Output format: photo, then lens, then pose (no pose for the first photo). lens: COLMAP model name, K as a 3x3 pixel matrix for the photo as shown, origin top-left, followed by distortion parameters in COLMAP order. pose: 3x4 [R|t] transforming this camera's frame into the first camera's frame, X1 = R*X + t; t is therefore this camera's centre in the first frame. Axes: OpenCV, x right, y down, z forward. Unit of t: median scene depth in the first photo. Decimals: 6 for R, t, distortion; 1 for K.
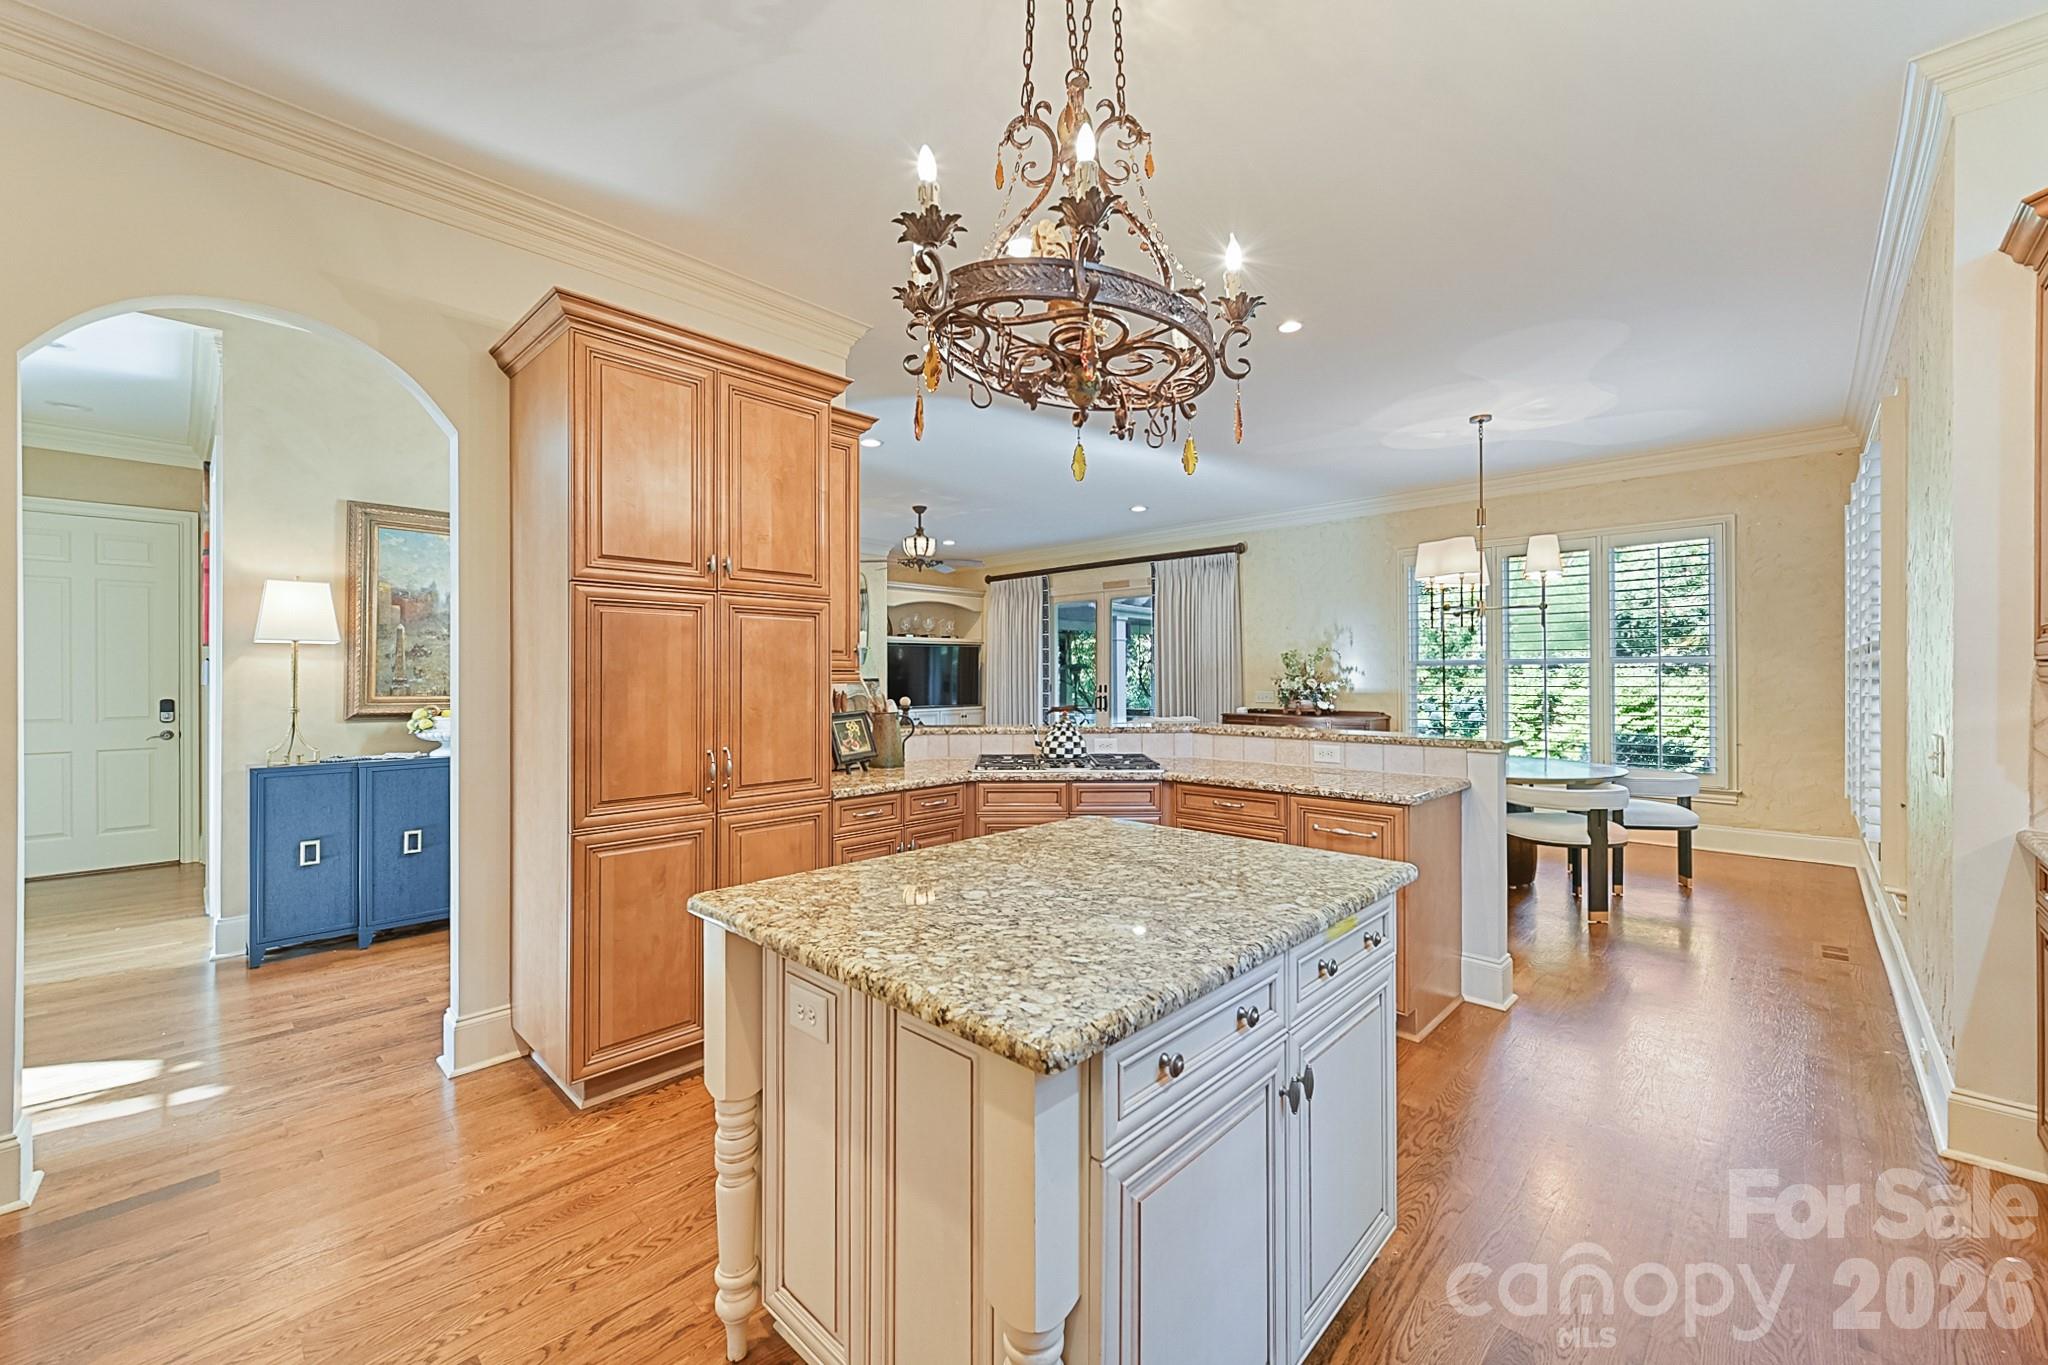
lens RADIAL K [[808.7, 0, 1019.0], [0, 808.7, 675.9], [0, 0, 1]] dist [-0.000888, -0.000358]
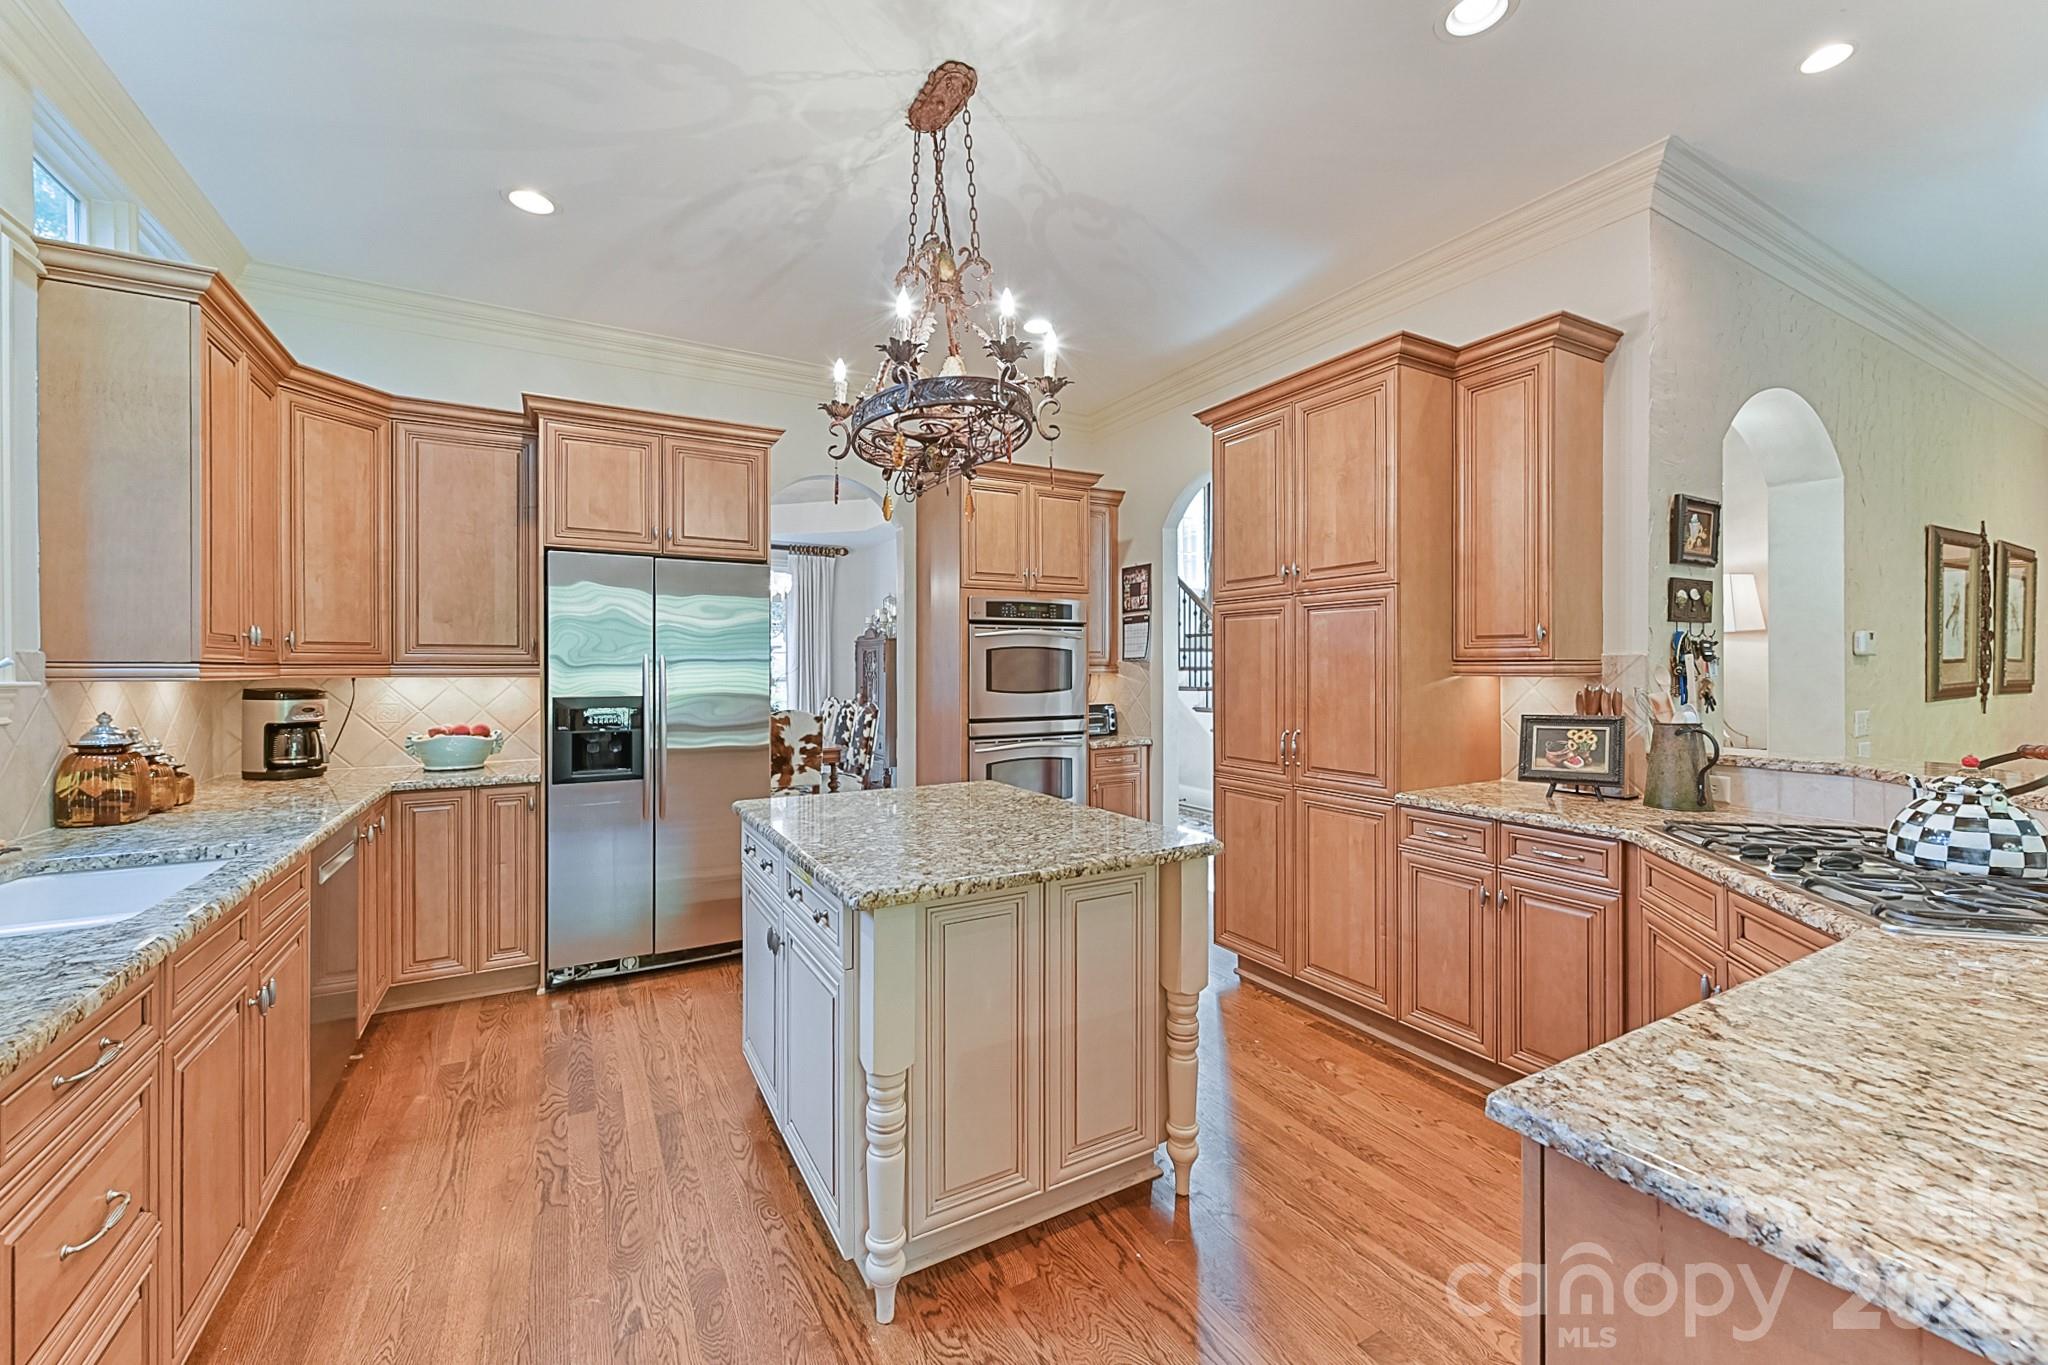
lens RADIAL K [[808.7, 0, 1015.8], [0, 808.7, 671.0], [0, 0, 1]] dist [-0.000888, -0.000358]
pose [[-0.288137, 0.006904, -0.957564, 0.817078], [0.003617, 0.999975, 0.006121, -0.003301], [0.957582, -0.001700, -0.288155, 0.916463]]
